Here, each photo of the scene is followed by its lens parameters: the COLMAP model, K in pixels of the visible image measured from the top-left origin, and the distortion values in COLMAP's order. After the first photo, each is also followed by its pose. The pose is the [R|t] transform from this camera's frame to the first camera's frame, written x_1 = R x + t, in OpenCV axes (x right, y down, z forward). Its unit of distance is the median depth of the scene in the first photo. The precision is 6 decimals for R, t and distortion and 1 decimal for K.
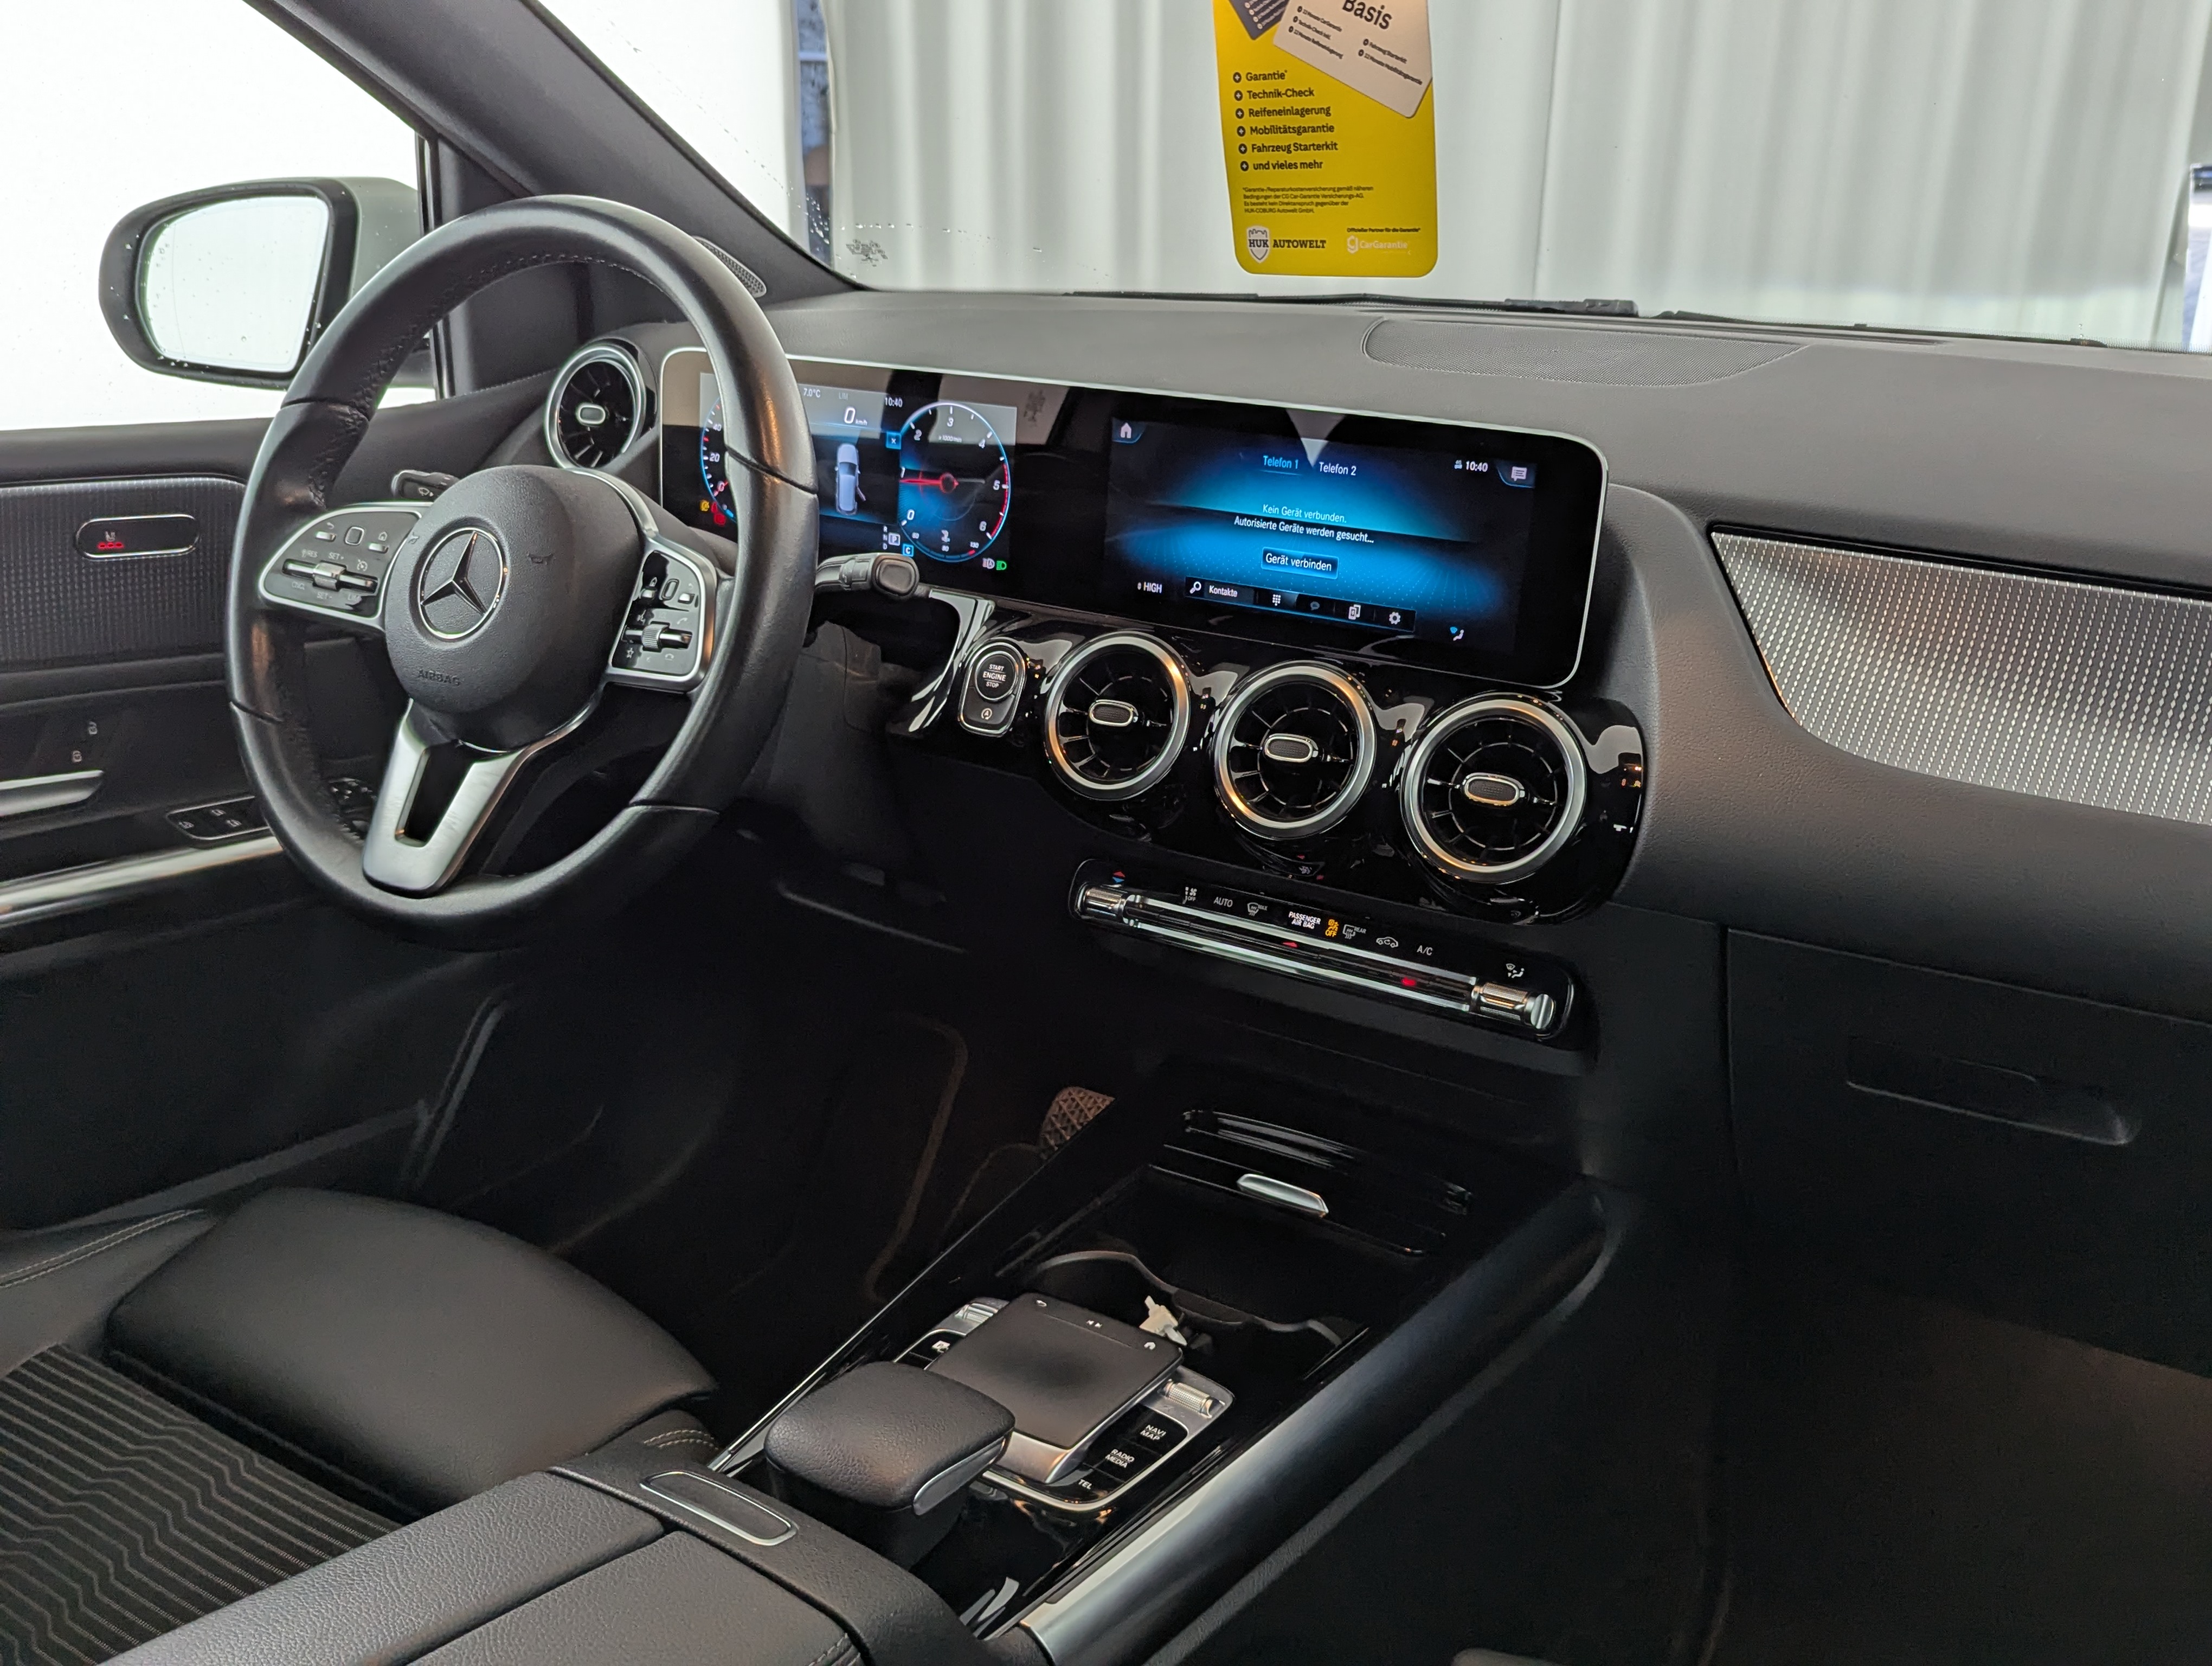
lens RADIAL K [[2015.4, 0, 1095.8], [0, 2015.4, 856.1], [0, 0, 1]] dist [0.040489, -0.064372]
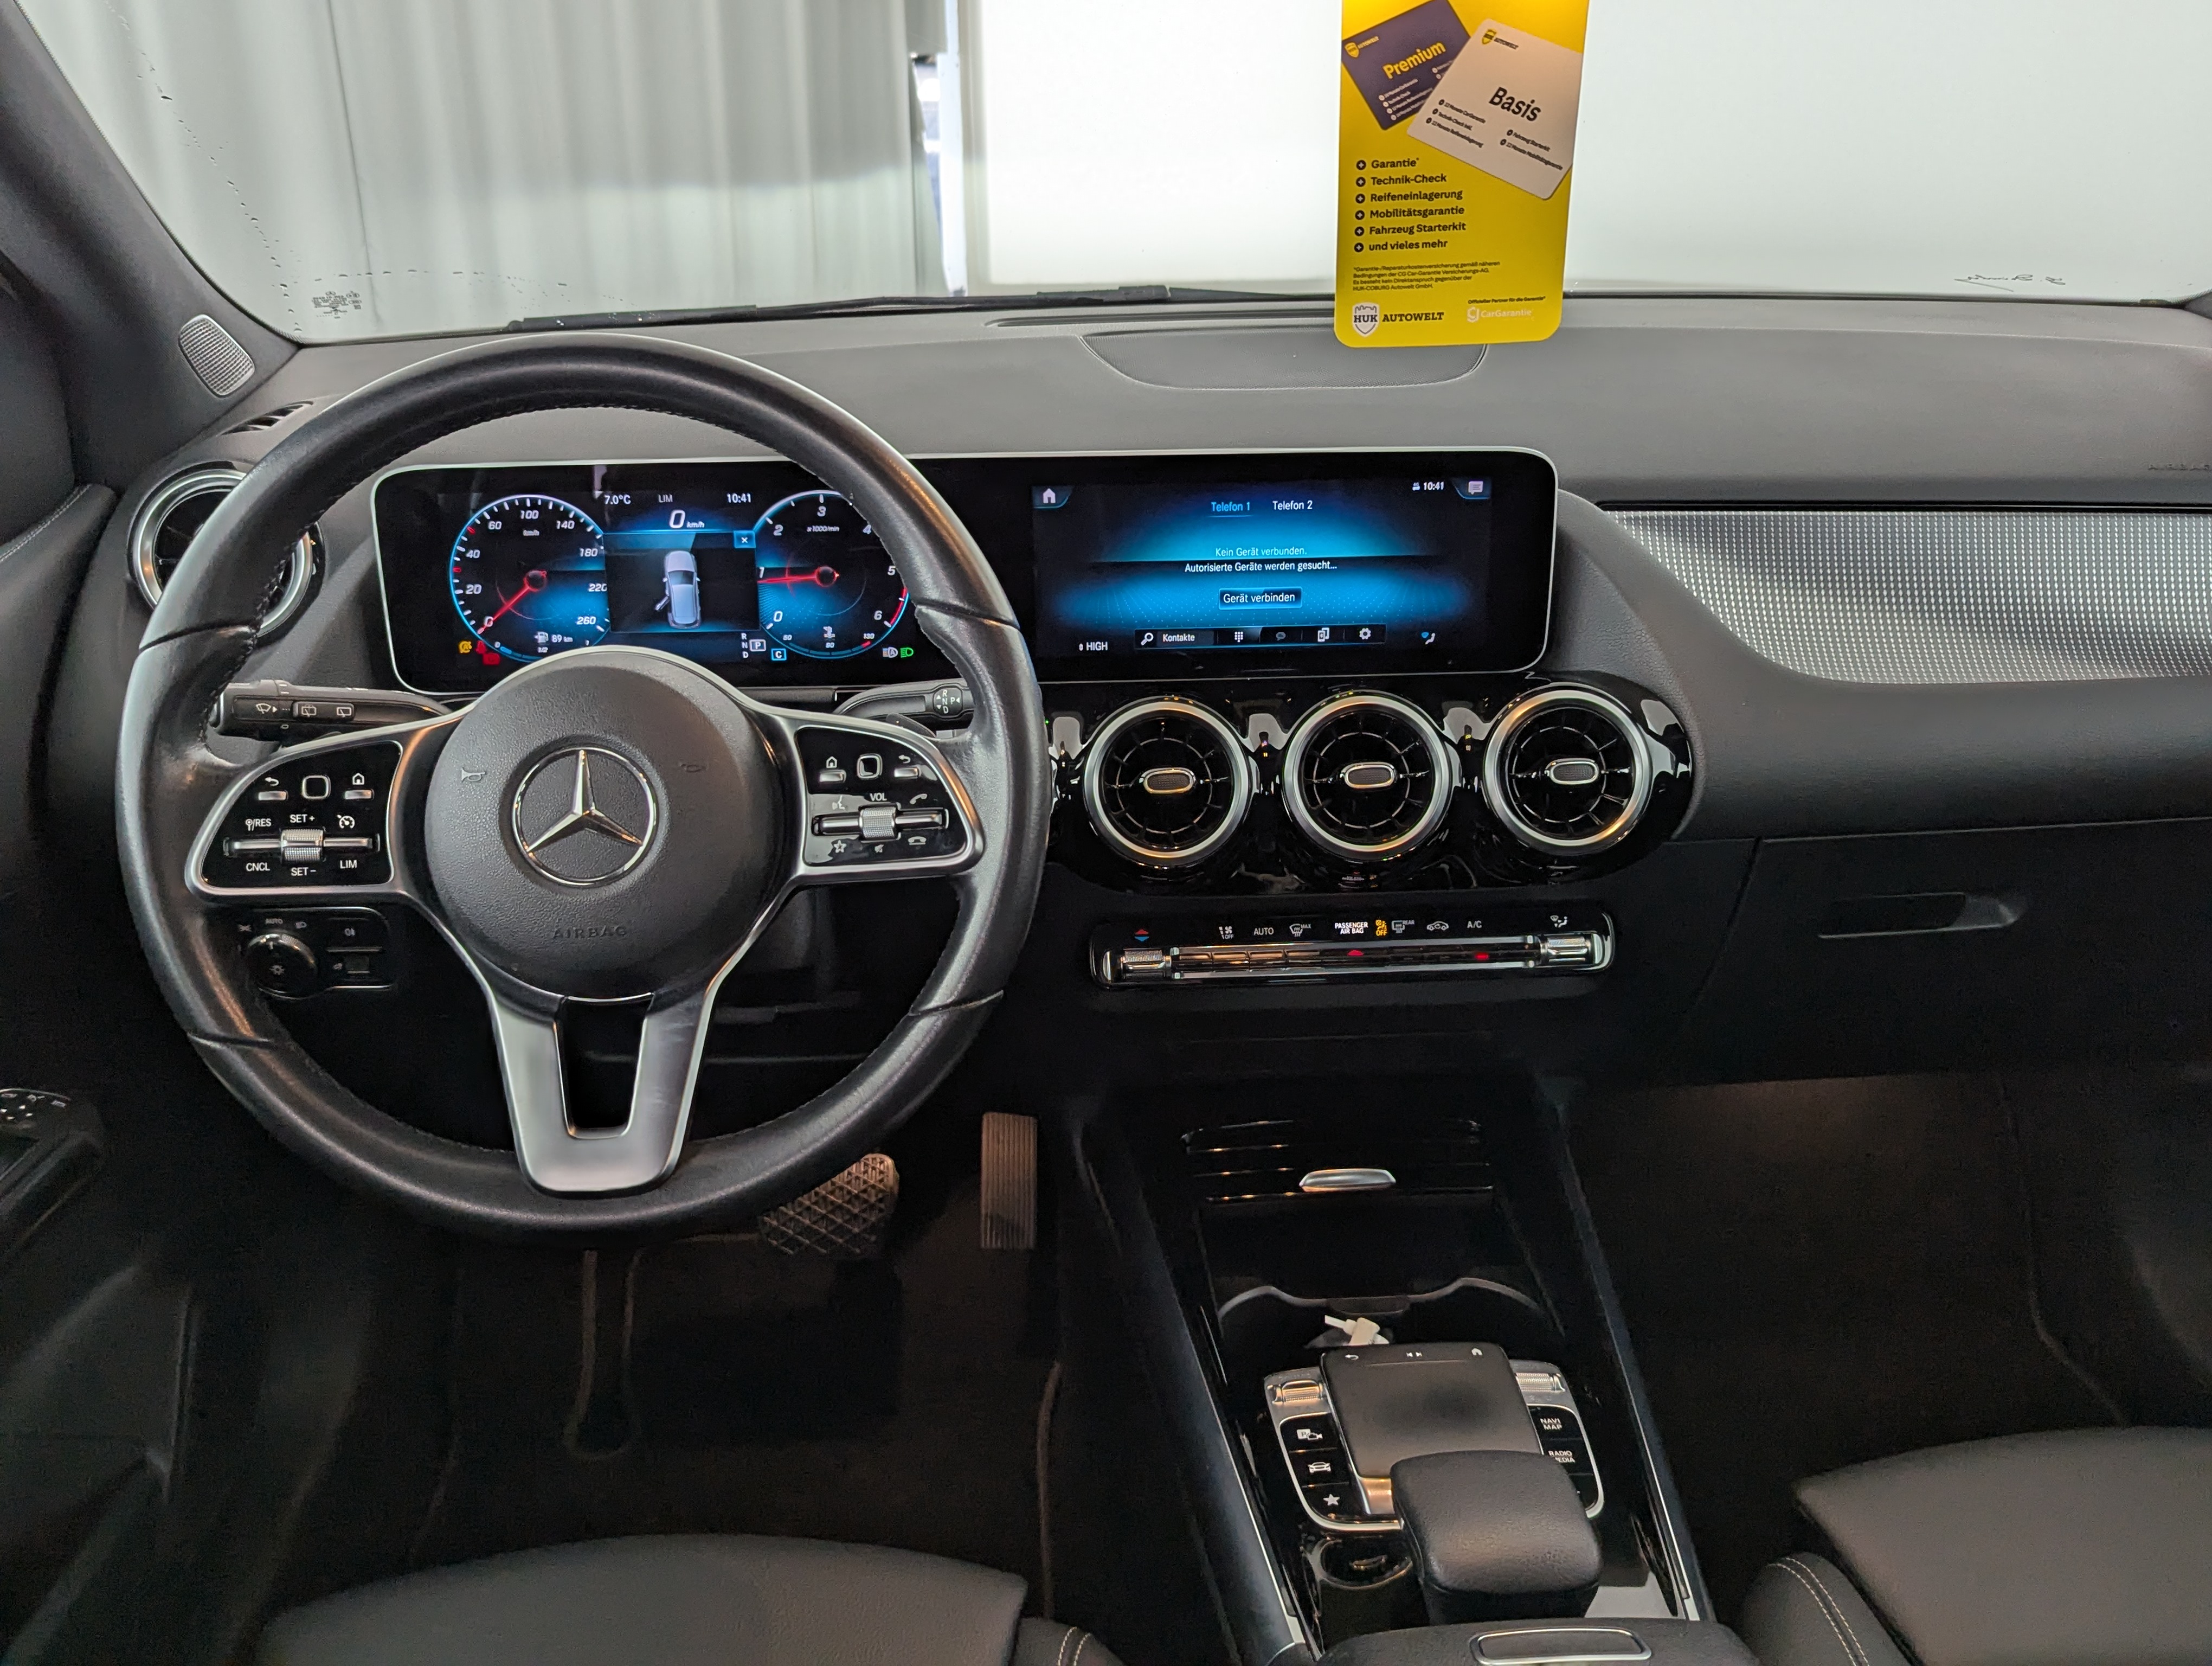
lens RADIAL K [[2015.4, 0, 1096.0], [0, 2015.4, 825.6], [0, 0, 1]] dist [0.040489, -0.064372]
pose [[0.800776, -0.247314, 0.545522, -0.575740], [0.222435, 0.968432, 0.112526, -0.171160], [-0.556130, 0.031235, 0.830508, 0.190052]]
